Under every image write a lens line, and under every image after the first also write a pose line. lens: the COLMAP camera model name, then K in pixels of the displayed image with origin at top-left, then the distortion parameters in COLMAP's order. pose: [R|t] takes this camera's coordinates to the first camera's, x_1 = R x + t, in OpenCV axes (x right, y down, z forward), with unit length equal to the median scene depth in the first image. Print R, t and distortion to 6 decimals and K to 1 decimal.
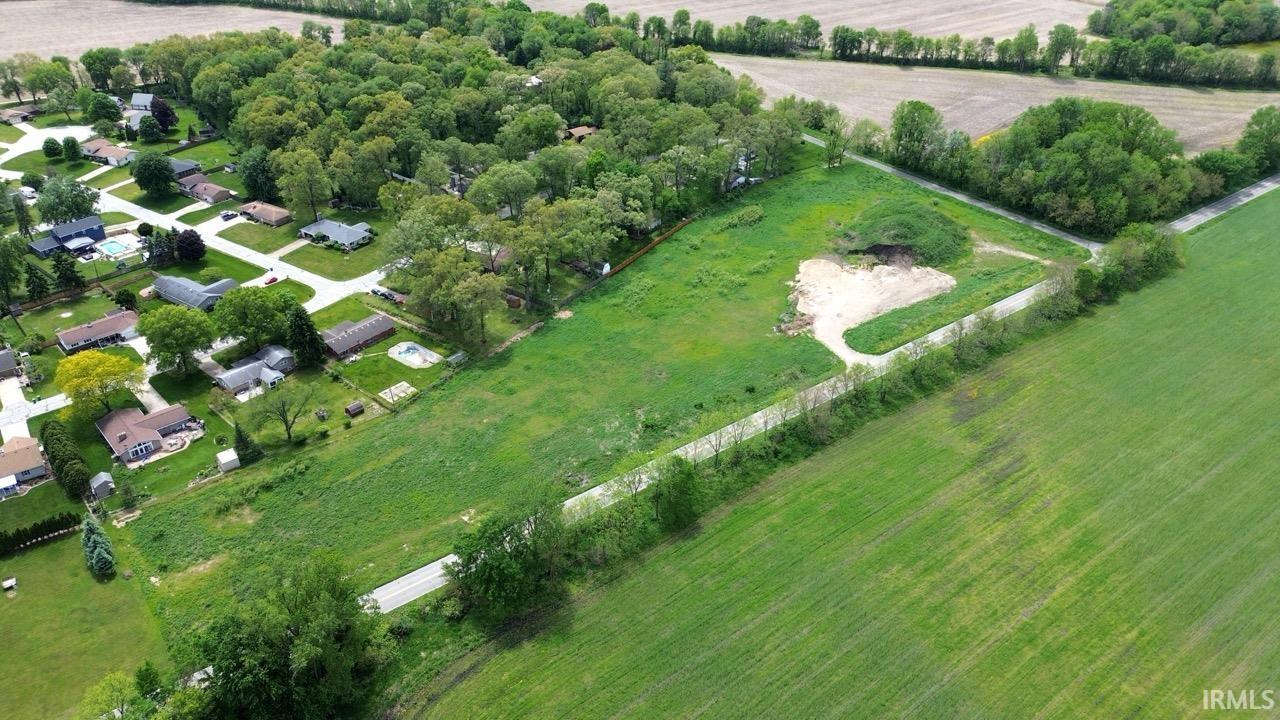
lens RADIAL K [[897.4, 0, 640.0], [0, 897.4, 360.0], [0, 0, 1]] dist [0.065470, -0.062796]
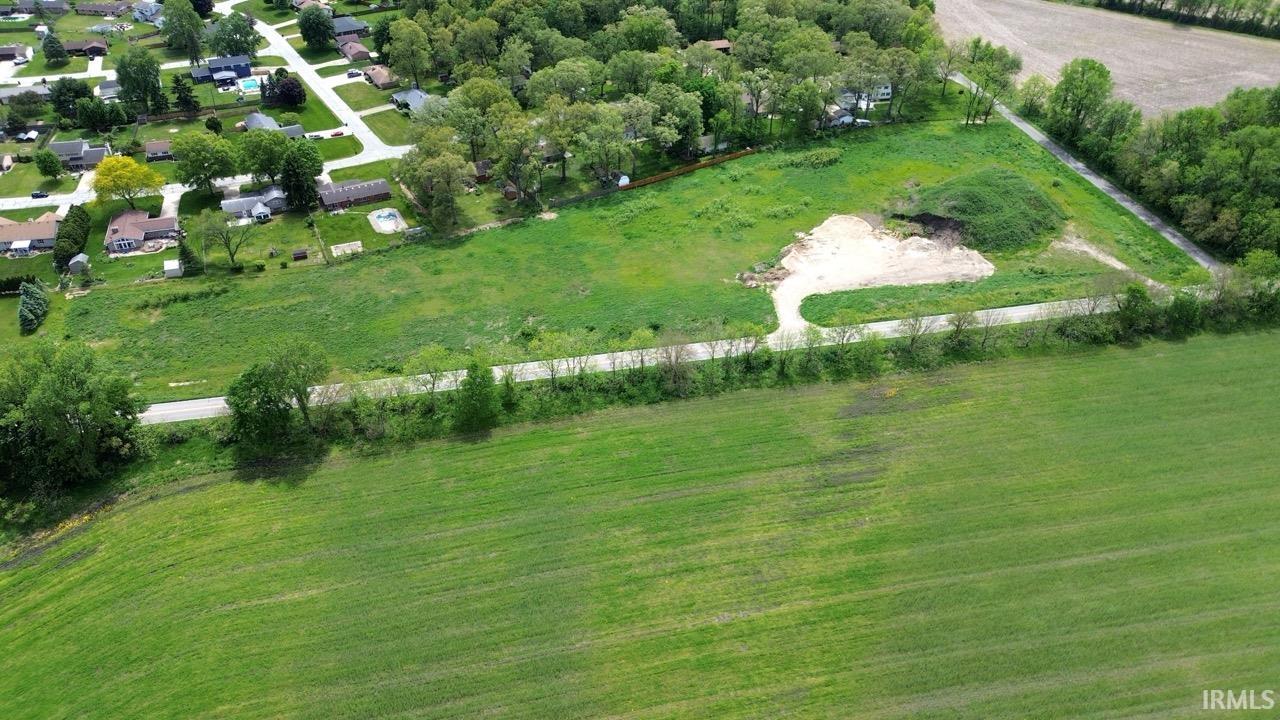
lens RADIAL K [[897.4, 0, 640.0], [0, 897.4, 360.0], [0, 0, 1]] dist [0.065470, -0.062796]
pose [[0.907962, 0.251857, -0.334923, 0.403690], [-0.224595, 0.967224, 0.118471, -0.038450], [0.353784, -0.032345, 0.934768, 0.098634]]
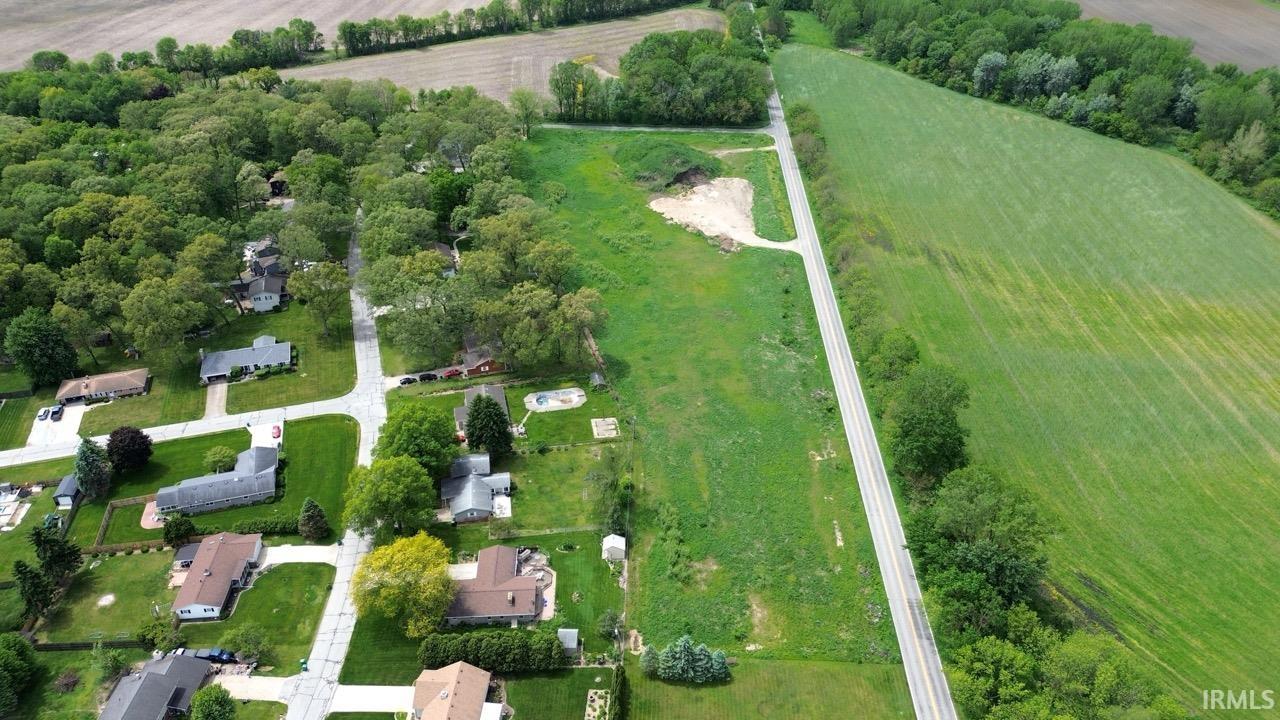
lens RADIAL K [[897.4, 0, 640.0], [0, 897.4, 360.0], [0, 0, 1]] dist [0.065470, -0.062796]
pose [[0.636616, -0.423669, 0.644379, -0.751352], [0.416505, 0.892118, 0.175066, -0.163352], [-0.649032, 0.156938, 0.744398, 0.230912]]
